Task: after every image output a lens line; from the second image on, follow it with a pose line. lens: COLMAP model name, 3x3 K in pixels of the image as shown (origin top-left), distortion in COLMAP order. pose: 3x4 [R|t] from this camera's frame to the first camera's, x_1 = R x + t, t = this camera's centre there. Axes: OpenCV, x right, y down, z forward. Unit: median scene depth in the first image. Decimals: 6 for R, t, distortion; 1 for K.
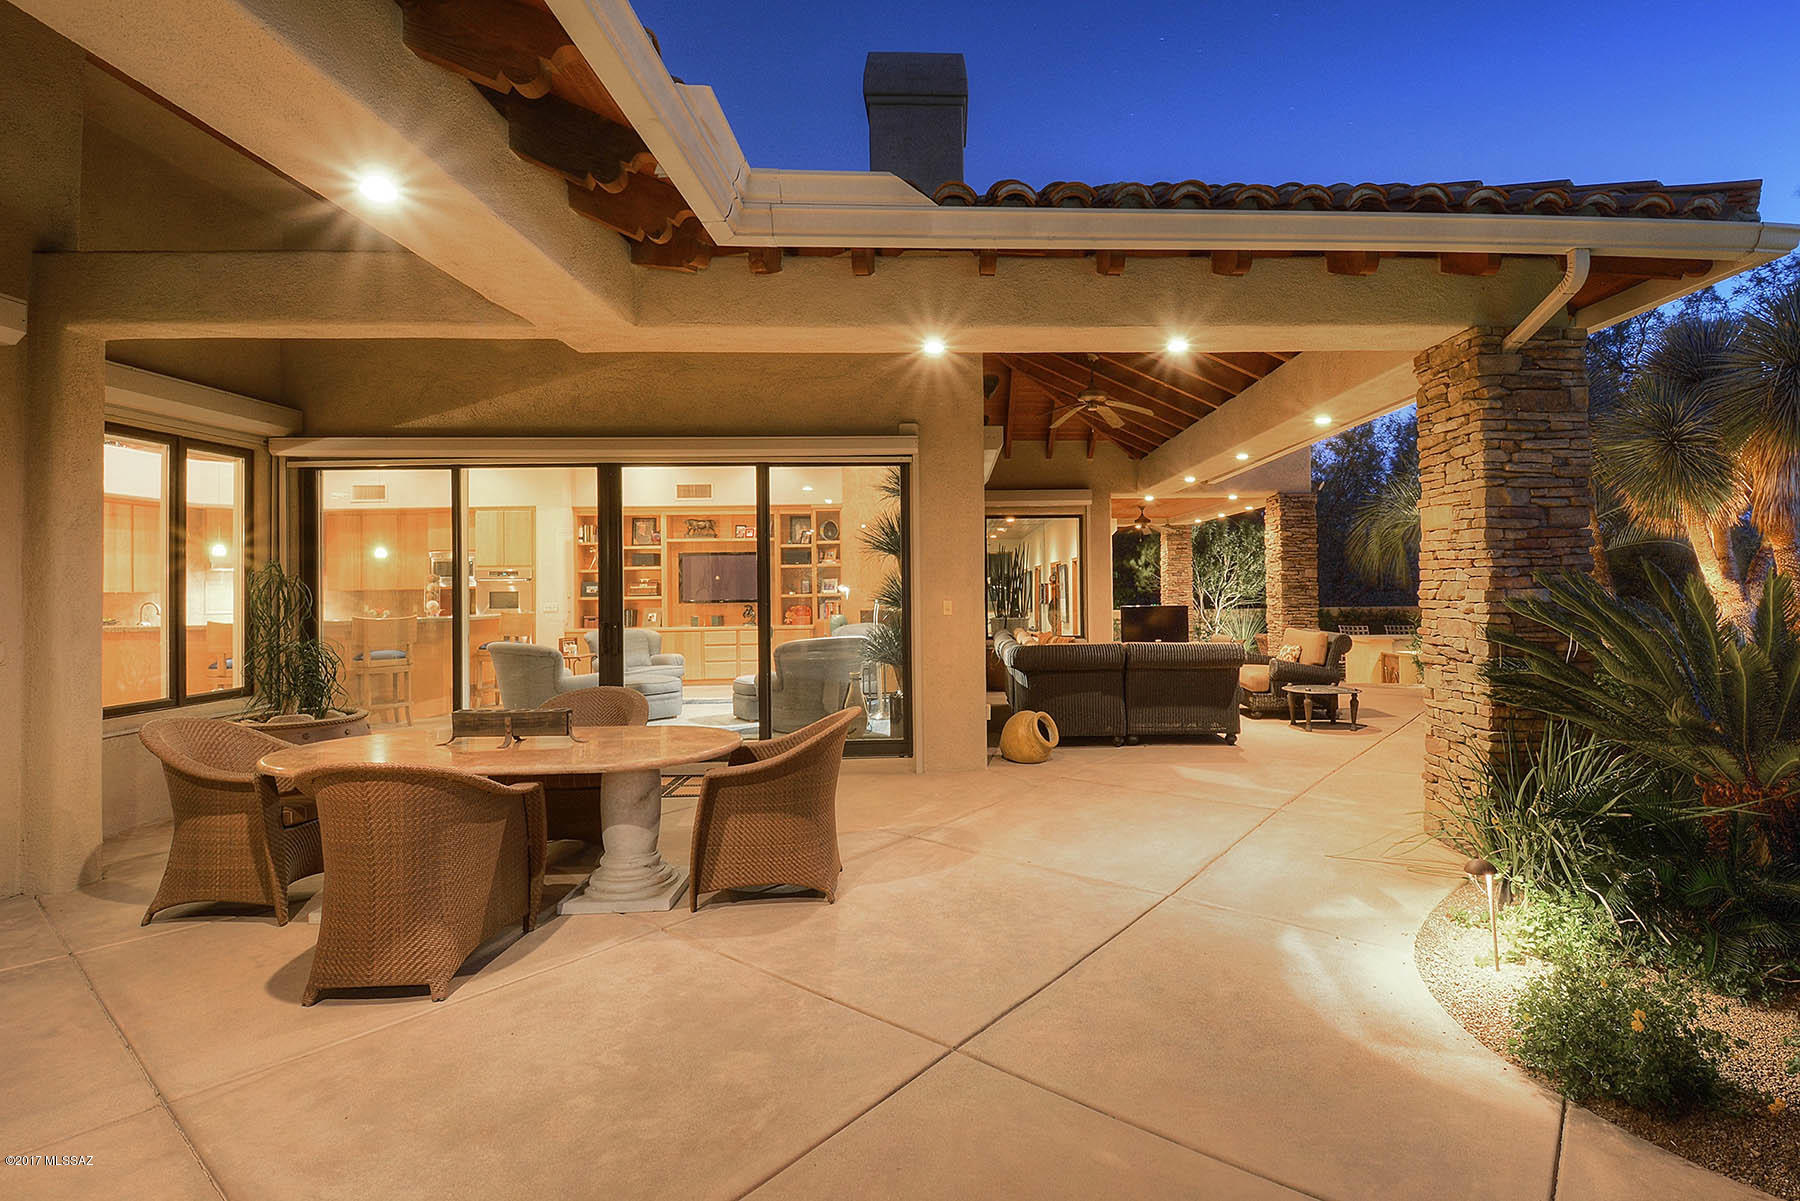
lens RADIAL K [[885.2, 0, 899.6], [0, 885.2, 580.1], [0, 0, 1]] dist [-0.001699, -0.018216]
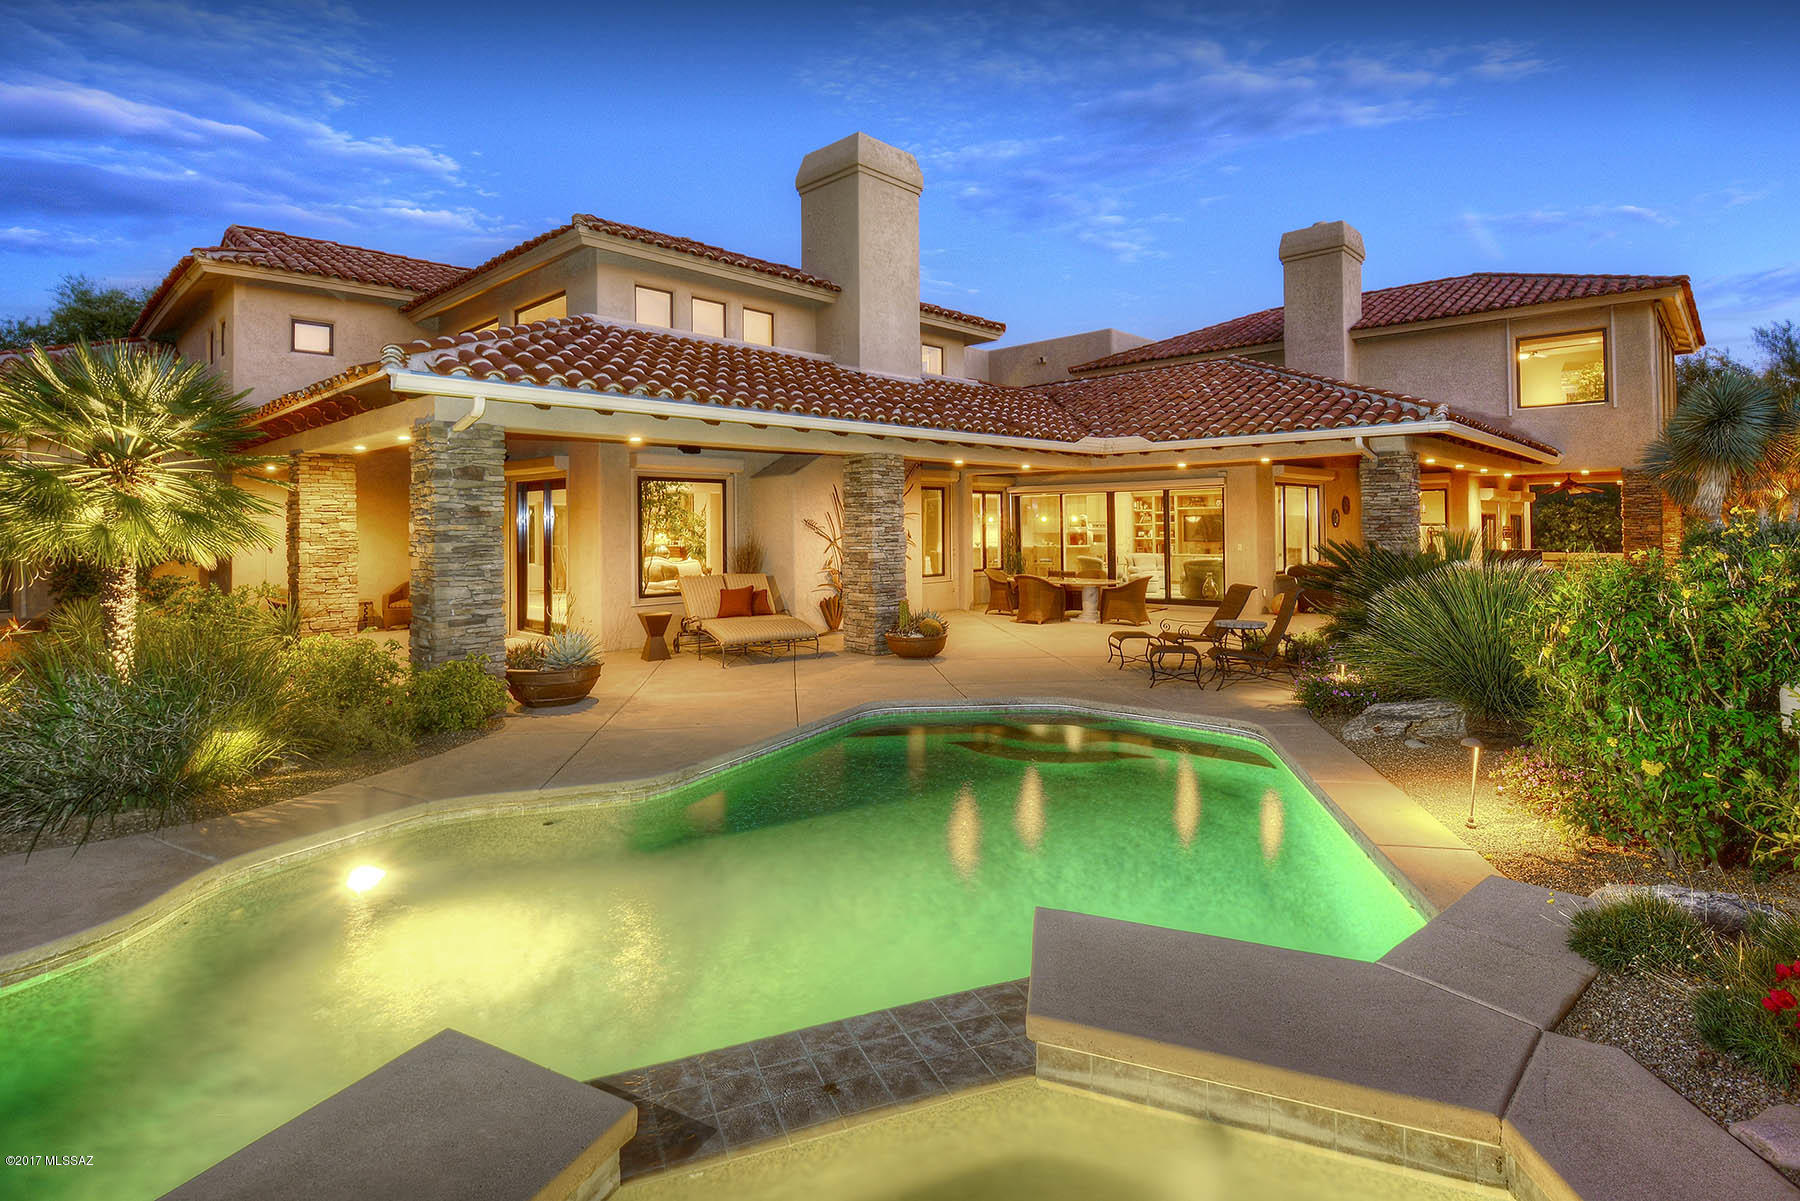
lens RADIAL K [[887.0, 0, 900.0], [0, 887.0, 600.5], [0, 0, 1]] dist [-0.000292, -0.000018]
pose [[0.748399, 0.062391, -0.660307, 1.165116], [0.004490, 0.995066, 0.099112, -0.081968], [0.663233, -0.077140, 0.744427, -1.723026]]
